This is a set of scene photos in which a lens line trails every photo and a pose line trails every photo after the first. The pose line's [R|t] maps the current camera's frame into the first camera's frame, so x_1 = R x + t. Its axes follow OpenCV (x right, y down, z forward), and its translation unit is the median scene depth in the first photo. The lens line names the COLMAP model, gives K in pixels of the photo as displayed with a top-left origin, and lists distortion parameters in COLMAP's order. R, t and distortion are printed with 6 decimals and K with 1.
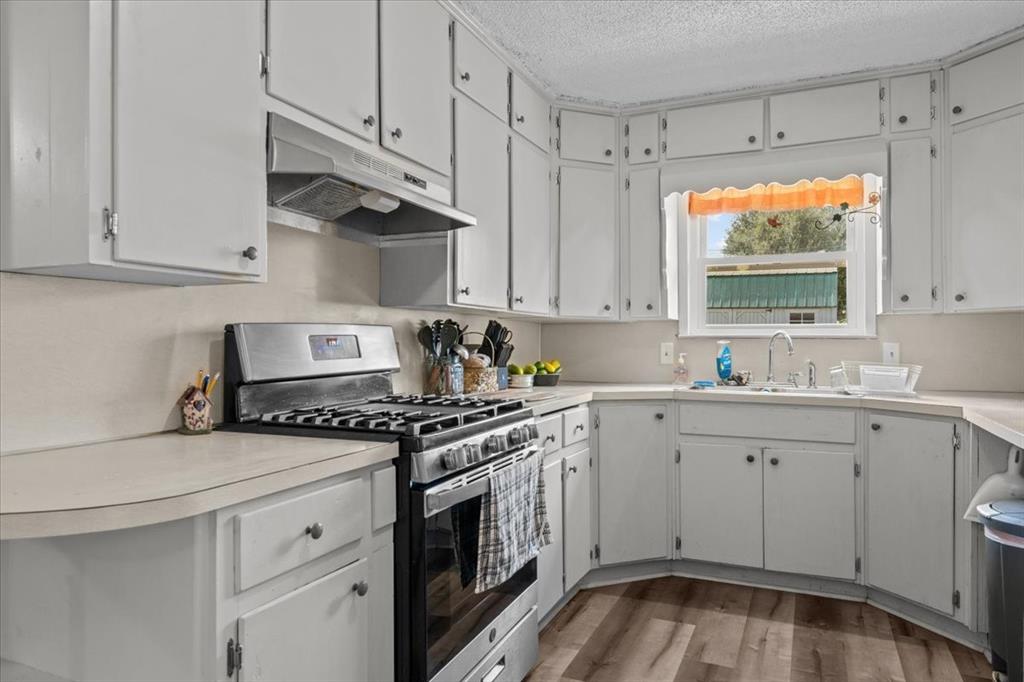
lens RADIAL K [[670.2, 0, 511.0], [0, 670.2, 343.6], [0, 0, 1]] dist [0.001192, -0.001339]
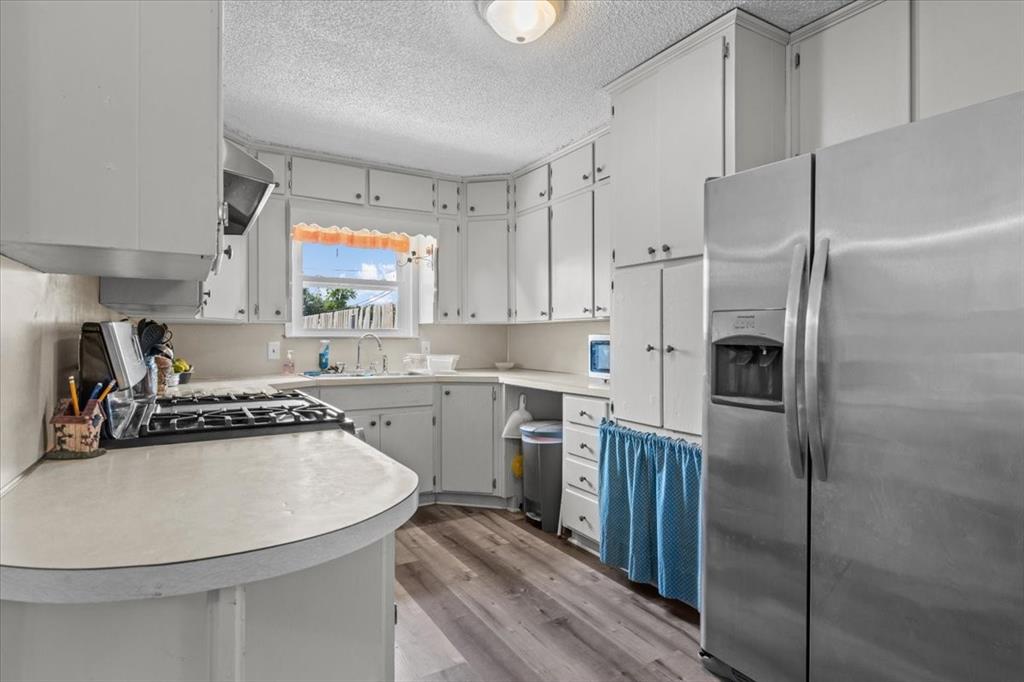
lens RADIAL K [[531.0, 0, 510.8], [0, 531.0, 337.1], [0, 0, 1]] dist [-0.001212, 0.000121]
pose [[0.570975, 0.003234, 0.820961, -0.398835], [0.003696, 0.999972, -0.006510, -0.002790], [-0.820959, 0.006751, 0.570947, 0.120469]]
